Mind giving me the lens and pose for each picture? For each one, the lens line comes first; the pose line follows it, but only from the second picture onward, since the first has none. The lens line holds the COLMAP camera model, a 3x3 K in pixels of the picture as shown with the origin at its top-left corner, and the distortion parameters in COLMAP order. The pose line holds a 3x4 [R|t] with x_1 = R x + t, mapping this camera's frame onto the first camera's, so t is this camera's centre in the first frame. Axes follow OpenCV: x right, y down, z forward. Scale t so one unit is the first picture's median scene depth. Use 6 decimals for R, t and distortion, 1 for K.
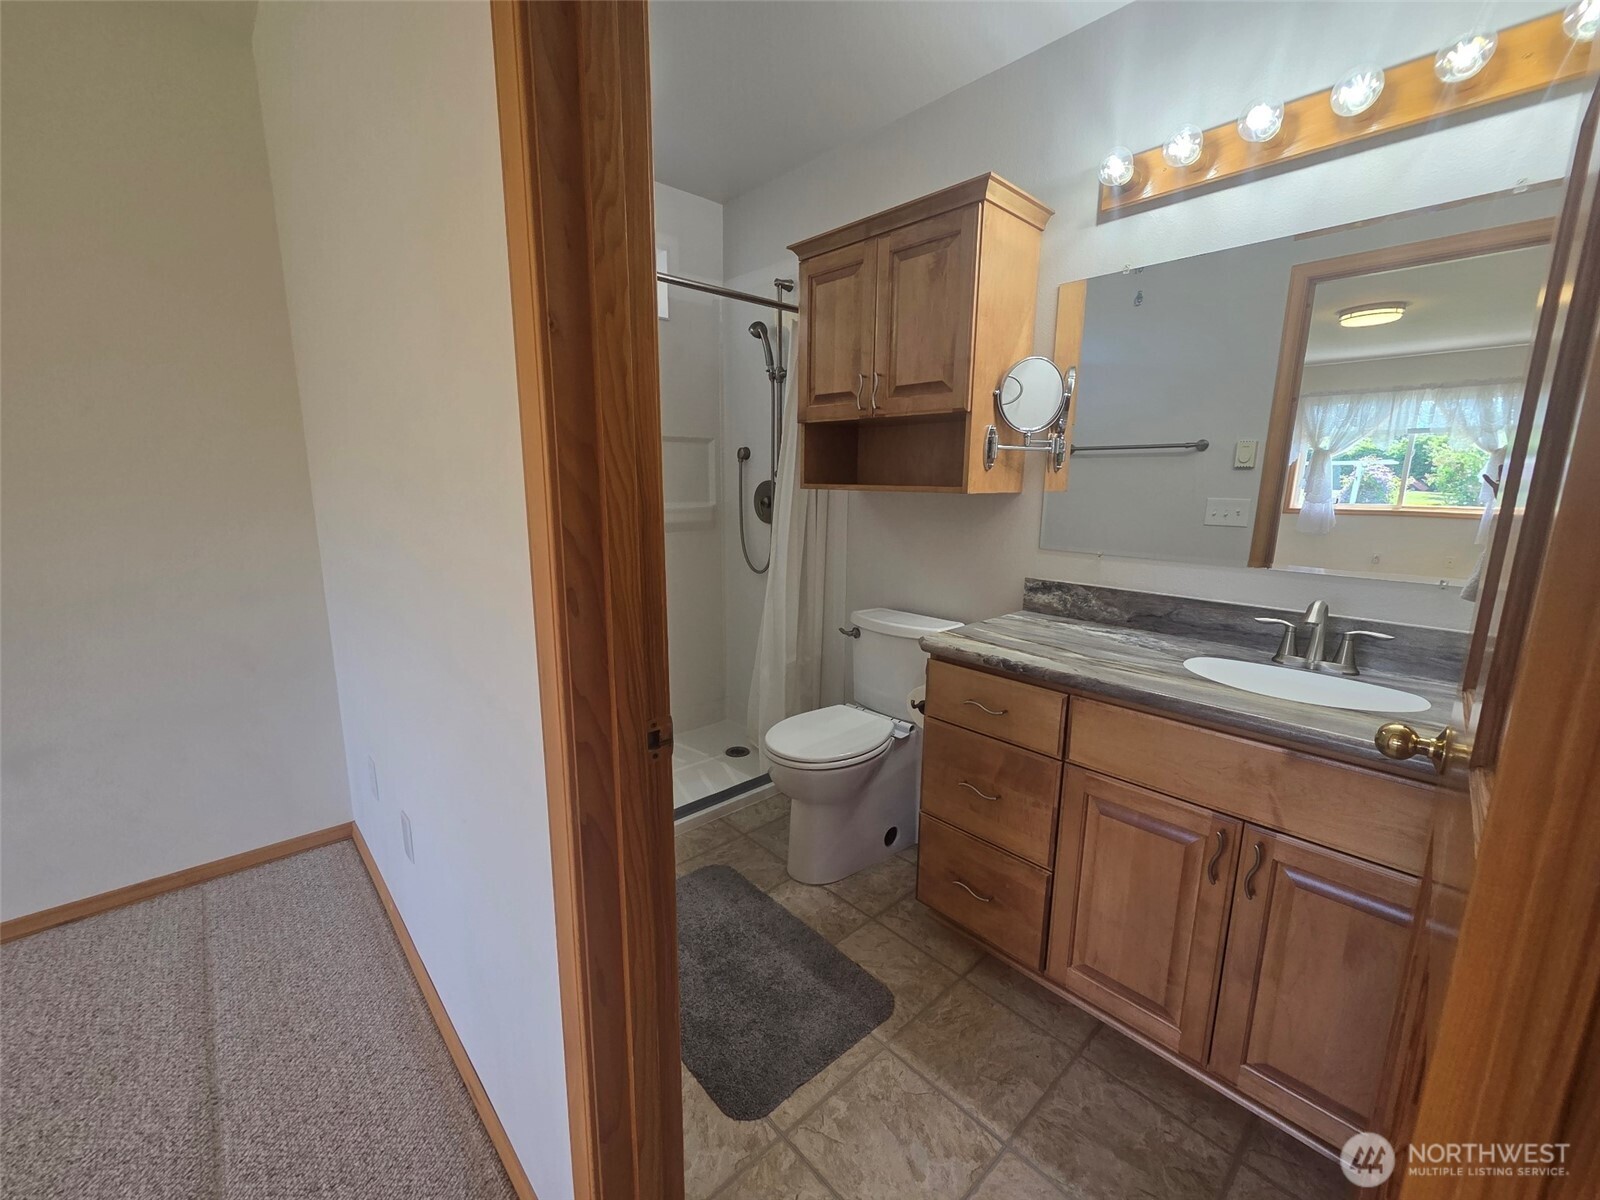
lens RADIAL K [[649.4, 0, 800.4], [0, 649.4, 605.7], [0, 0, 1]] dist [0.001123, 0.000162]
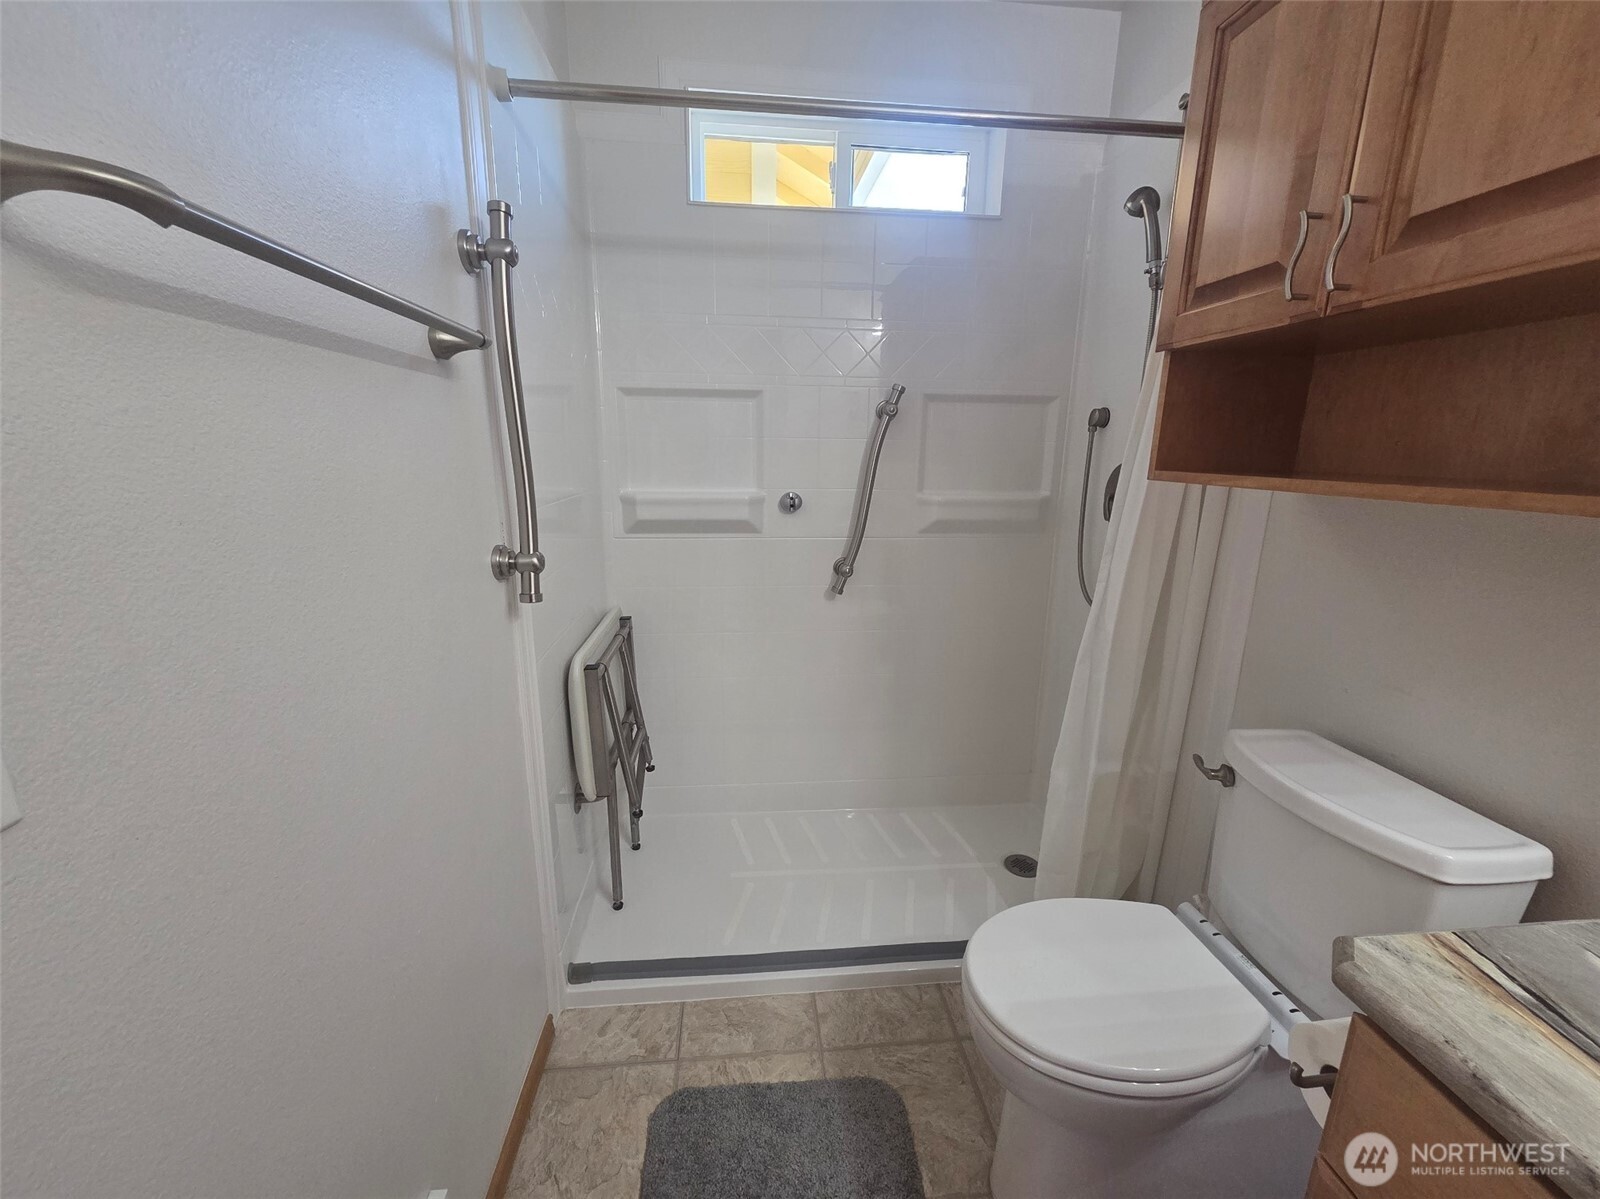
lens RADIAL K [[649.4, 0, 811.3], [0, 649.4, 601.2], [0, 0, 1]] dist [0.001123, 0.000162]
pose [[0.806015, 0.144100, -0.574086, 0.105156], [-0.126946, 0.989428, 0.070122, -0.092503], [0.578121, 0.016358, 0.815787, 0.451058]]
